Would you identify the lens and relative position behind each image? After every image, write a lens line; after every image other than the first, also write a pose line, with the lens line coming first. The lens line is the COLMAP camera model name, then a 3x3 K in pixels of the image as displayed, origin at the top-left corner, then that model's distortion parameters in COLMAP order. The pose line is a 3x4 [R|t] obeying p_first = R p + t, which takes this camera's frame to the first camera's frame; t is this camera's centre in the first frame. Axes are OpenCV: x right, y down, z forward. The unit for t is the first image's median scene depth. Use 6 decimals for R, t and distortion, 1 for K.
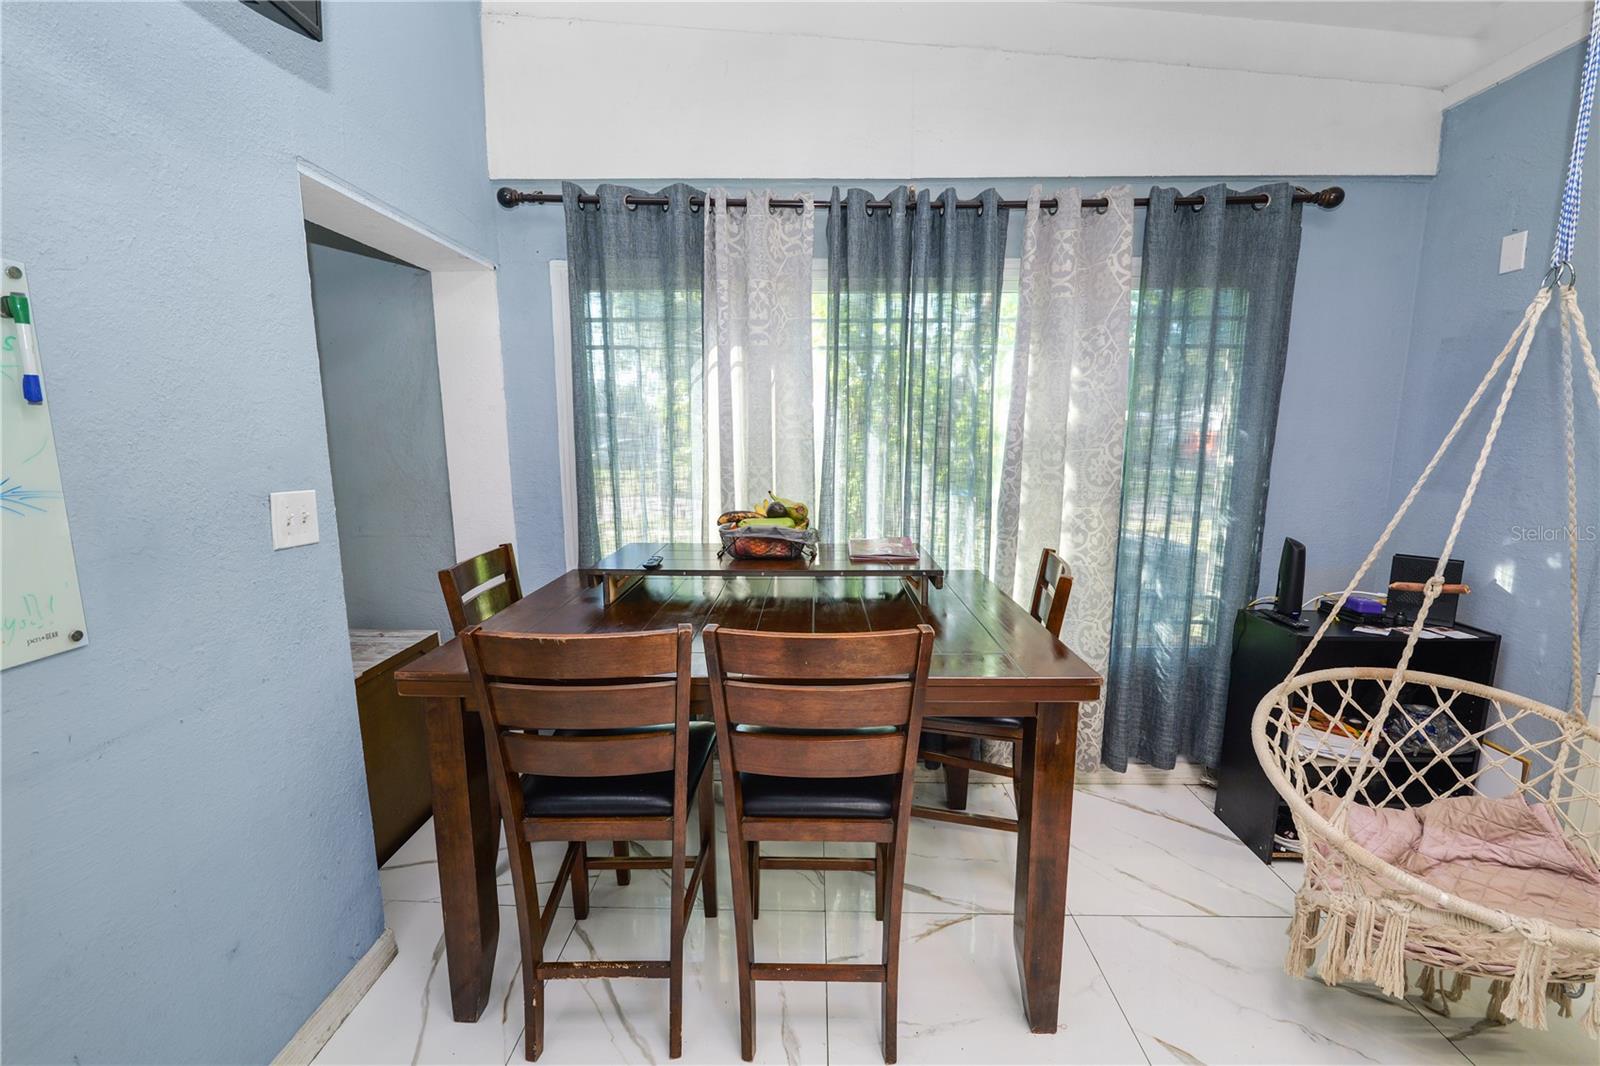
lens RADIAL K [[661.6, 0, 800.0], [0, 661.6, 533.0], [0, 0, 1]] dist [-0.002968, -0.000278]
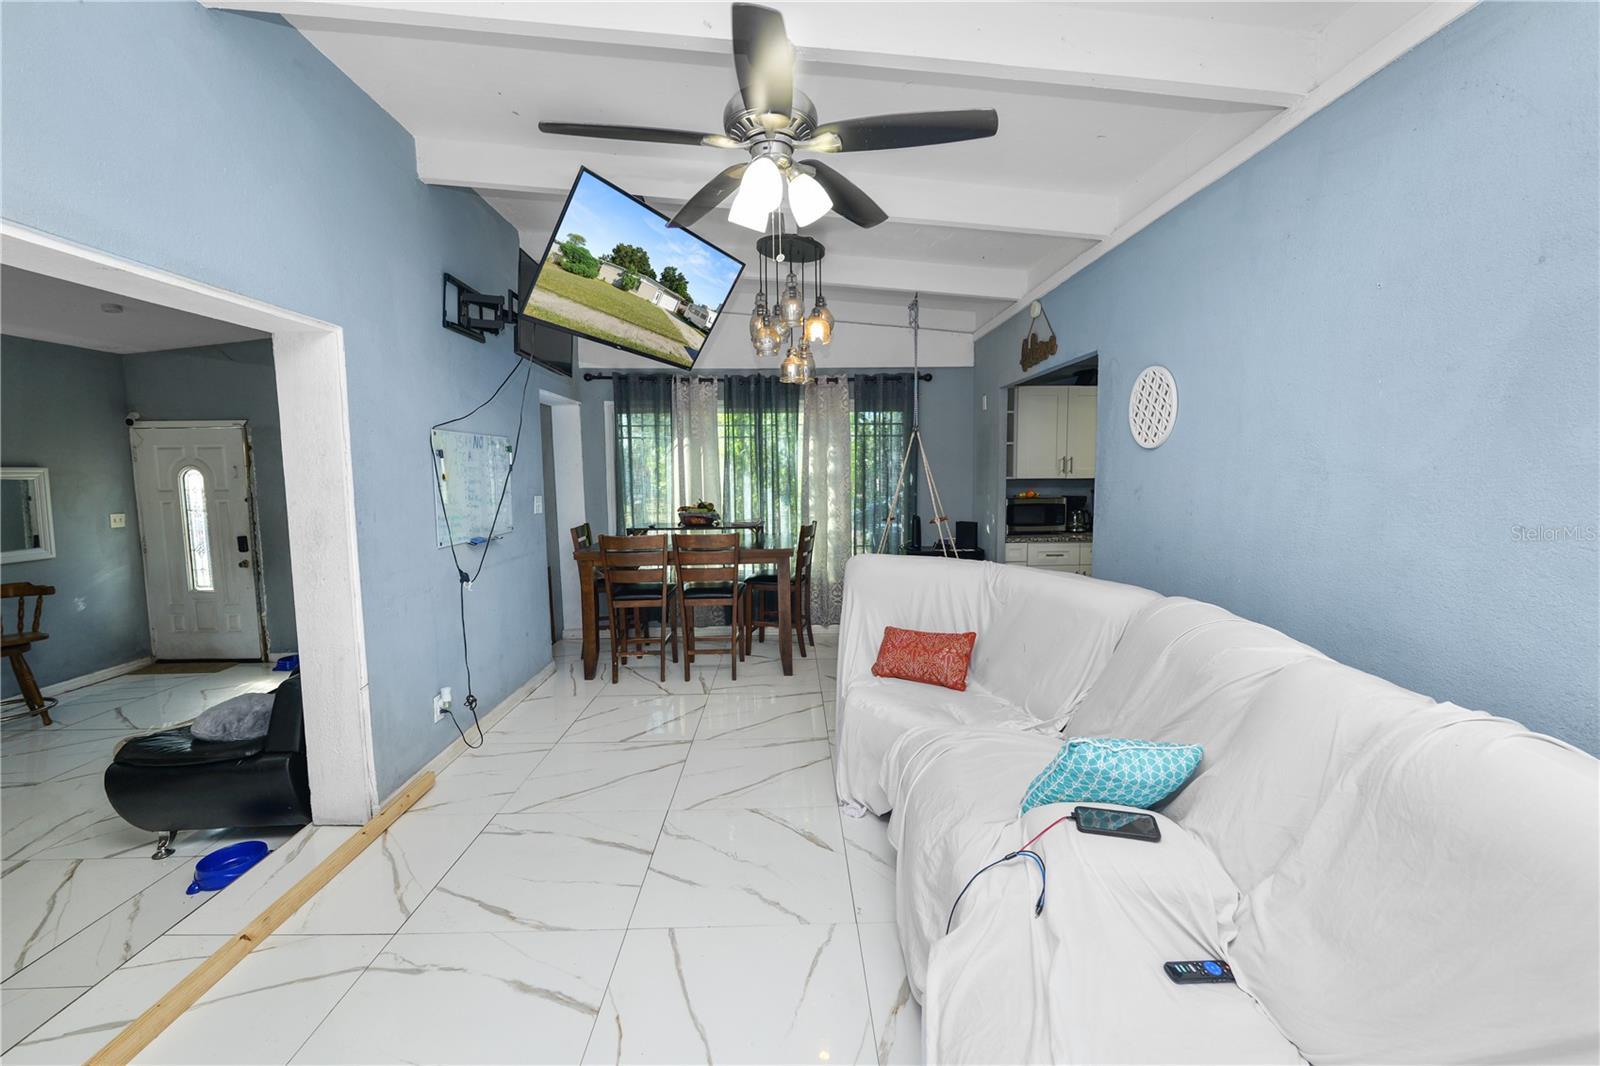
lens RADIAL K [[662.9, 0, 792.4], [0, 662.9, 527.5], [0, 0, 1]] dist [-0.001371, 0.000073]
pose [[0.999489, -0.013302, 0.029079, 0.210084], [0.015078, 0.997979, -0.061726, 0.188351], [-0.028200, 0.062133, 0.997669, -1.346190]]
